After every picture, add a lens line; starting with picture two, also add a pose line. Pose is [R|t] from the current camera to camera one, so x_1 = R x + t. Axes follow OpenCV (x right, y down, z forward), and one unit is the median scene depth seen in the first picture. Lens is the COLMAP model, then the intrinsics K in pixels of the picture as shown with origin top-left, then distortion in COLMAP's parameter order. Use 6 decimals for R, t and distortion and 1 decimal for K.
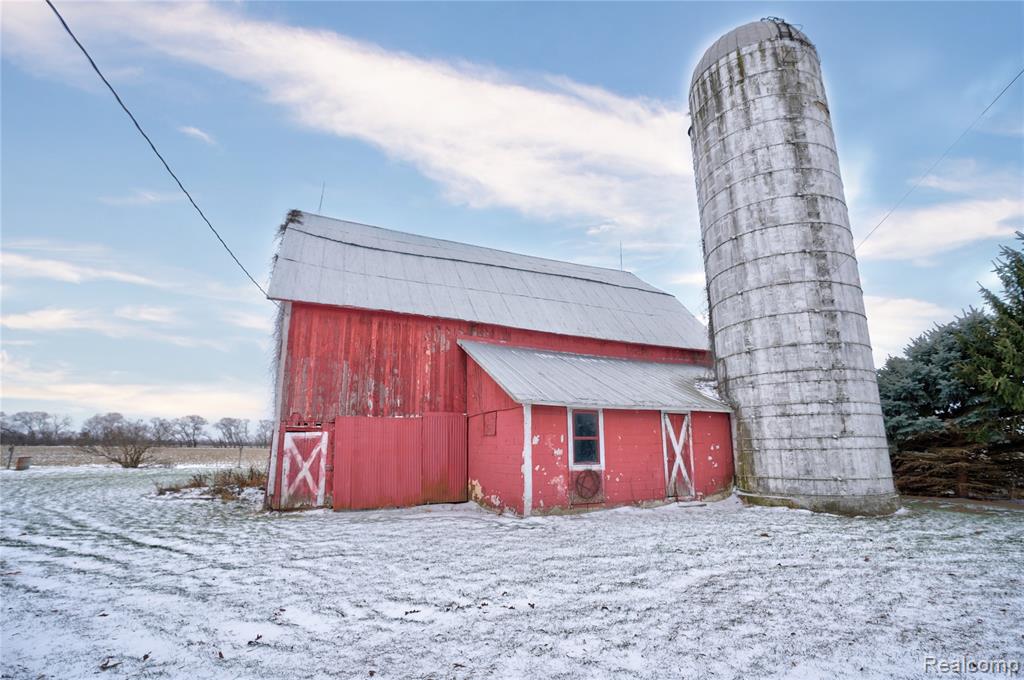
lens RADIAL K [[470.6, 0, 512.0], [0, 470.6, 340.0], [0, 0, 1]] dist [-0.042489, 0.000070]
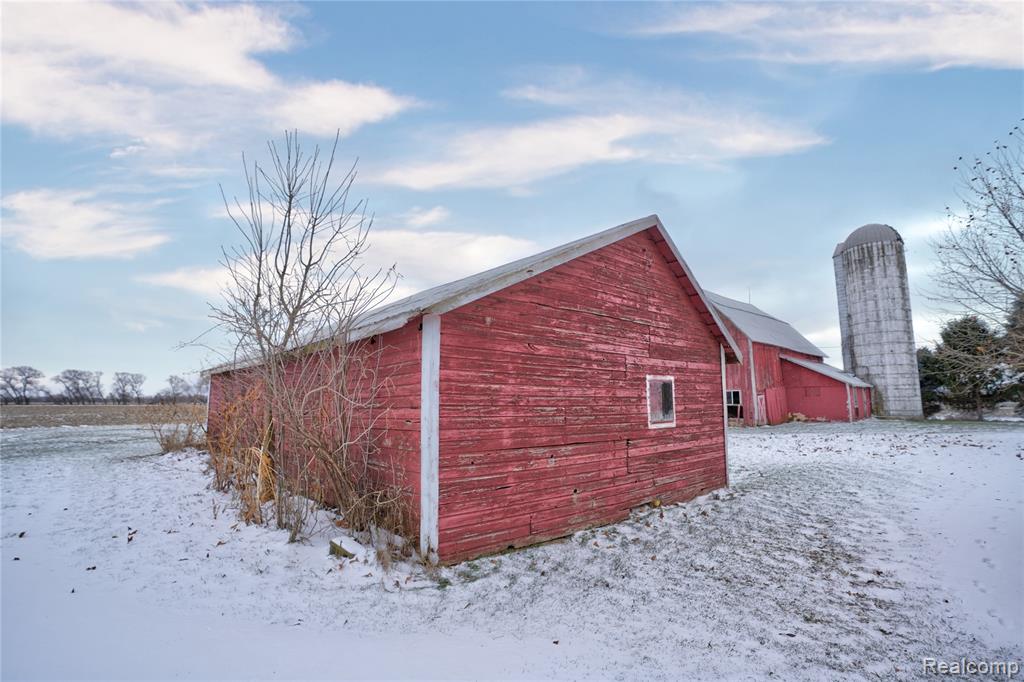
lens RADIAL K [[478.0, 0, 512.0], [0, 478.0, 341.0], [0, 0, 1]] dist [-0.029269, 0.000482]
pose [[0.953593, 0.032363, 0.299355, -2.206769], [-0.061767, 0.994089, 0.089289, -0.211784], [-0.294696, -0.103636, 0.949955, -0.887839]]
